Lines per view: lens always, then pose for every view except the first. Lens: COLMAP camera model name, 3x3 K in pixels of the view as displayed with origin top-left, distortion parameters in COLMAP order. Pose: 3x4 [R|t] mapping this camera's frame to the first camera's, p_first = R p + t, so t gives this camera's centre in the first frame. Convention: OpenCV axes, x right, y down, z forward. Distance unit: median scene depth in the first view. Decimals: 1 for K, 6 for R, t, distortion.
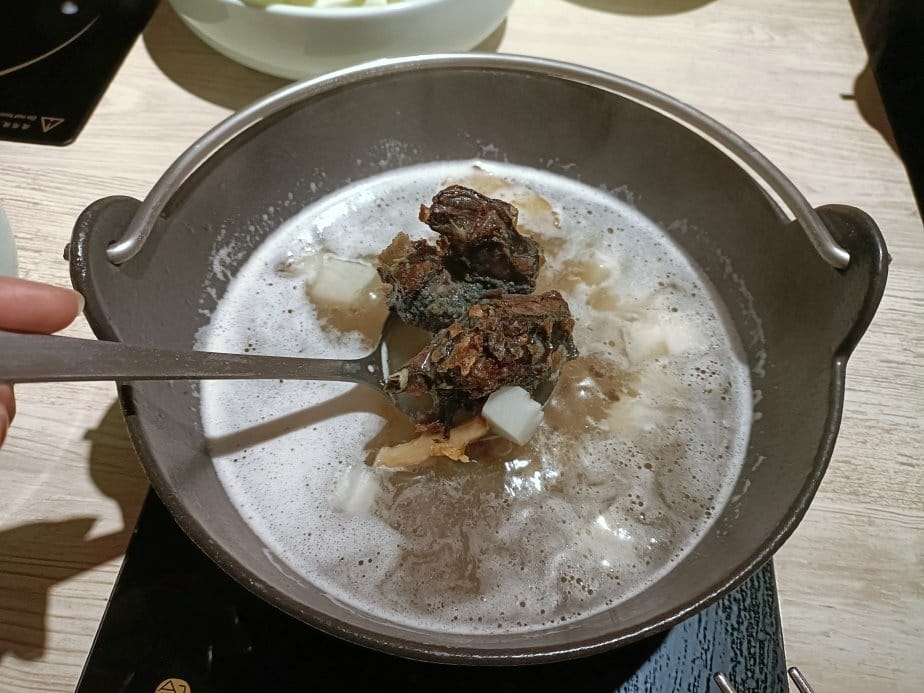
lens RADIAL K [[668.0, 0, 464.8], [0, 668.0, 382.1], [0, 0, 1]] dist [0.004178, -0.006756]
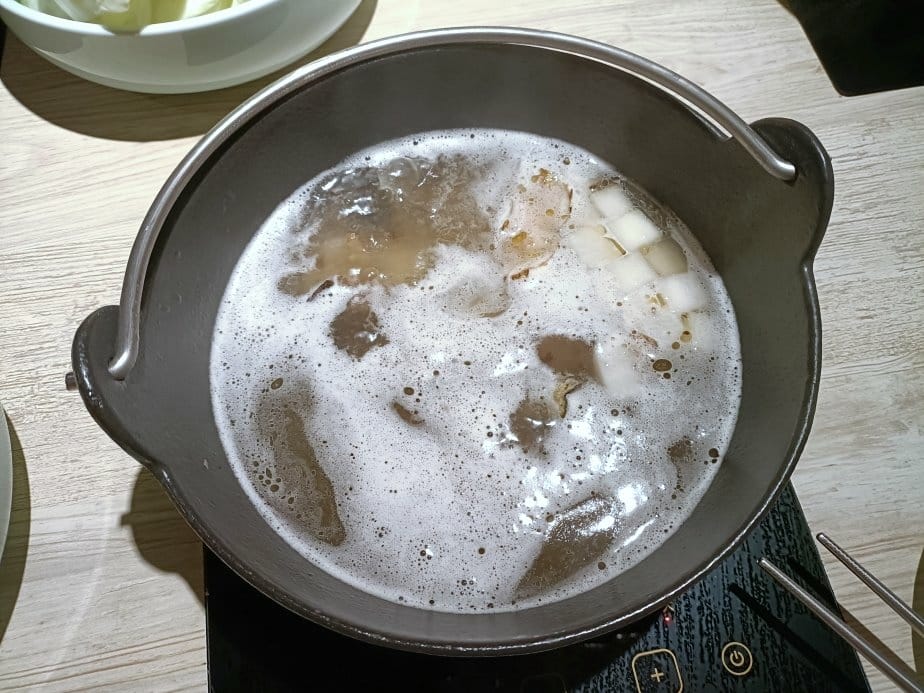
lens RADIAL K [[661.6, 0, 473.2], [0, 661.6, 383.6], [0, 0, 1]] dist [-0.003751, 0.000485]
pose [[0.955431, -0.288357, 0.063268, -0.066886], [0.276828, 0.949558, 0.147328, -0.132367], [-0.102560, -0.123247, 0.987062, -0.024635]]
